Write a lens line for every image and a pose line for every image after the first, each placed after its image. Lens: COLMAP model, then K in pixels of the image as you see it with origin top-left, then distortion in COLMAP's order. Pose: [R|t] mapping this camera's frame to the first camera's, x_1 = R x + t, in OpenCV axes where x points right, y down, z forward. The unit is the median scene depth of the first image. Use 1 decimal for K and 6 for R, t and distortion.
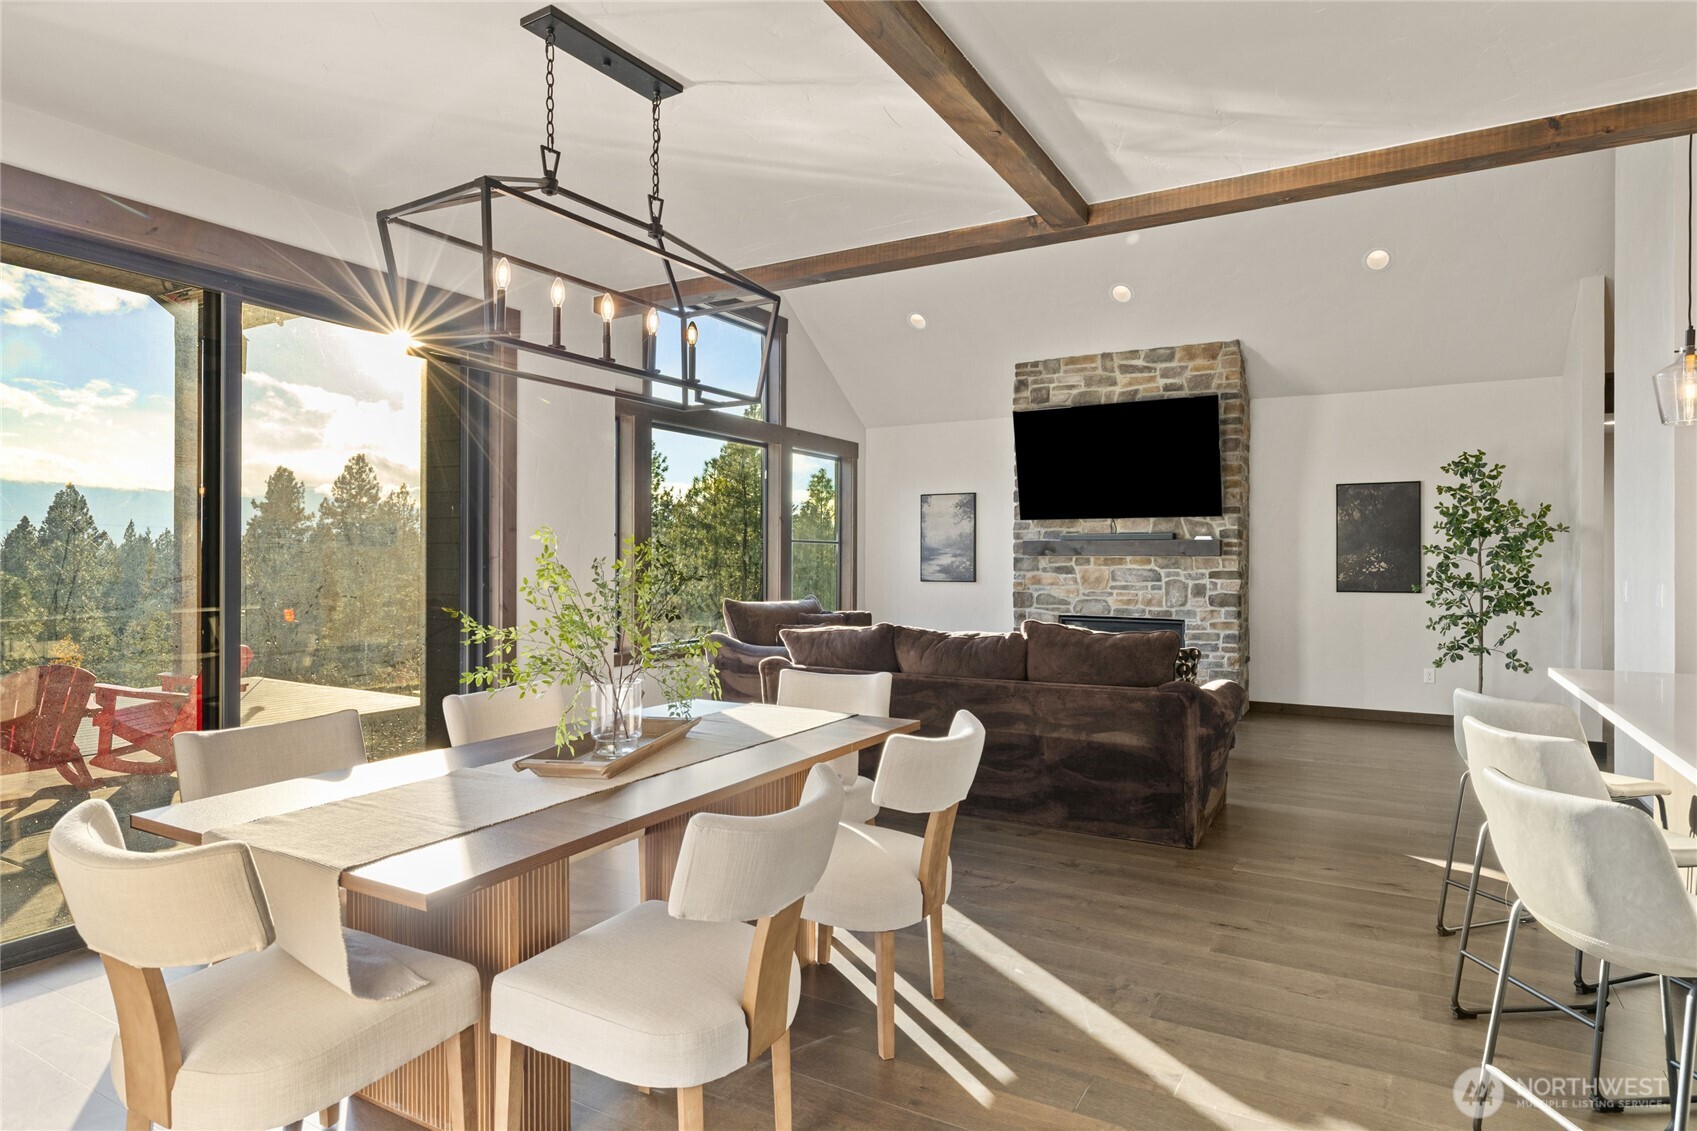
lens RADIAL K [[976.8, 0, 848.5], [0, 976.8, 565.5], [0, 0, 1]] dist [0.001824, -0.000227]
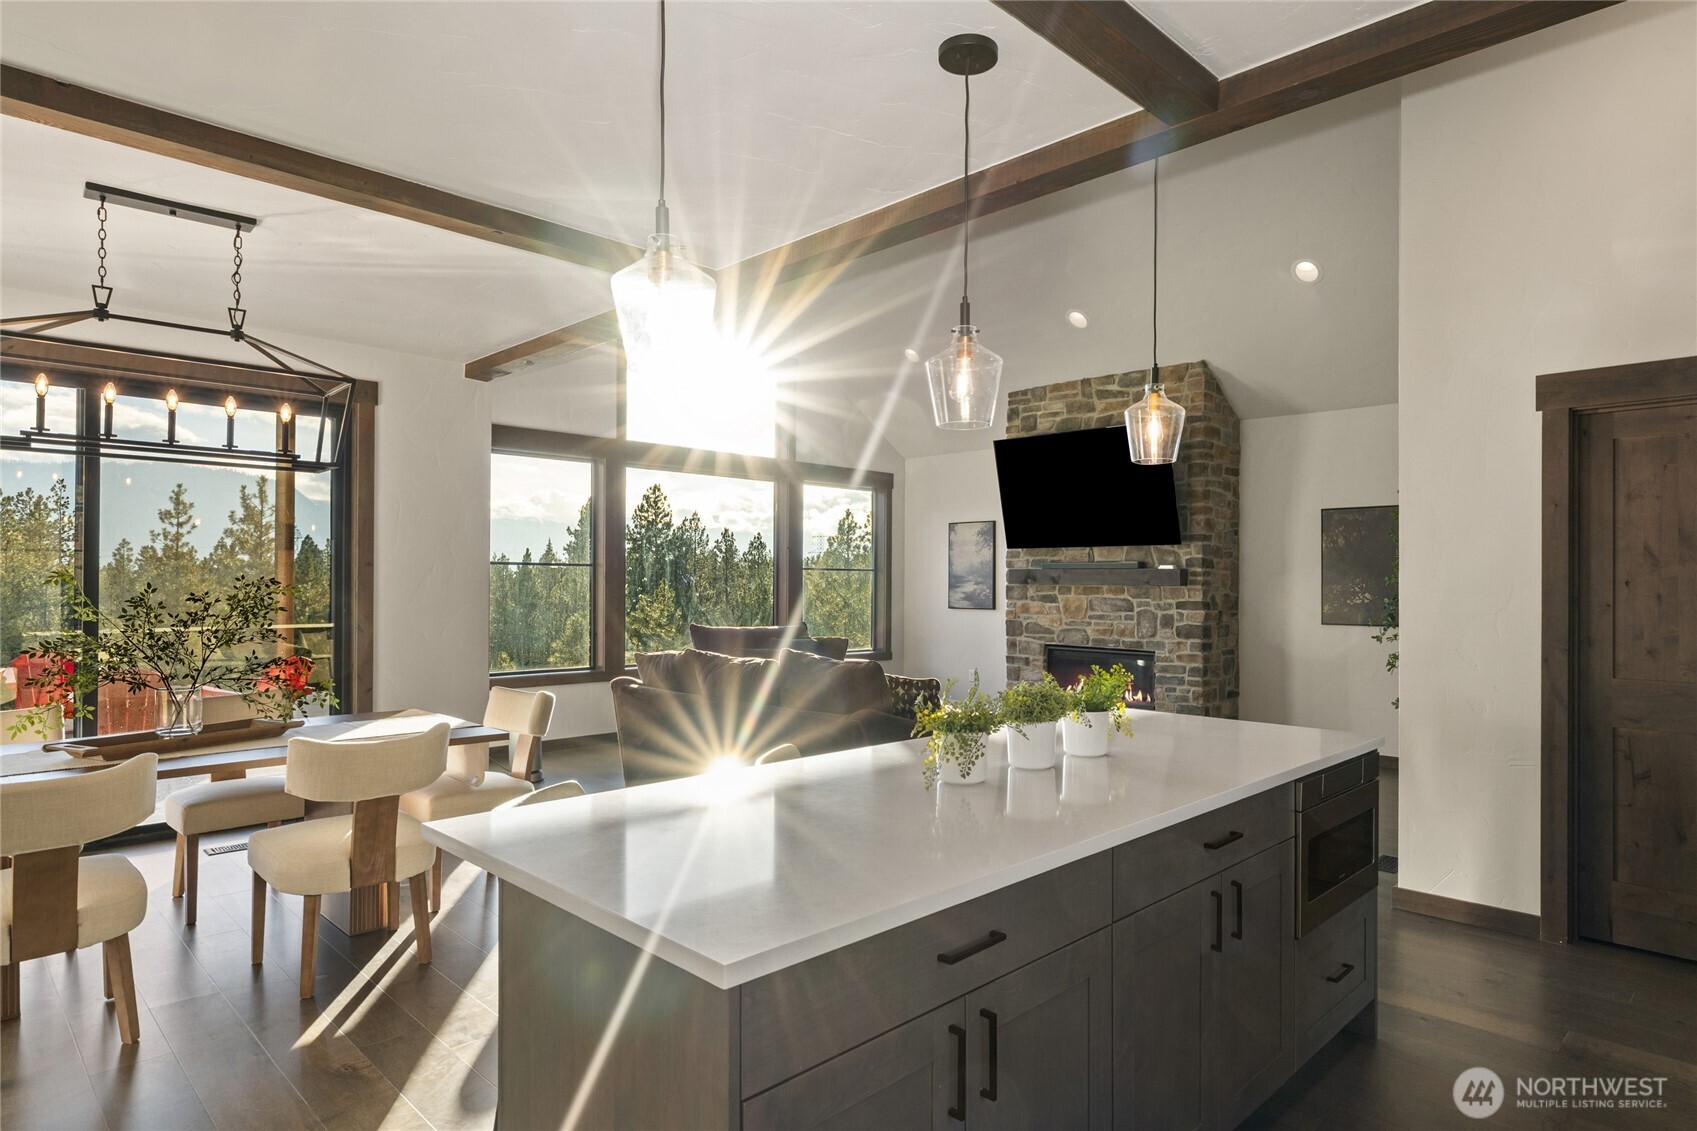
lens RADIAL K [[972.7, 0, 852.2], [0, 972.7, 585.2], [0, 0, 1]] dist [-0.005728, -0.001457]
pose [[0.969722, 0.003623, -0.244186, 0.278032], [-0.004338, 0.999988, -0.002389, -0.006127], [0.244174, 0.003376, 0.969726, -0.006808]]
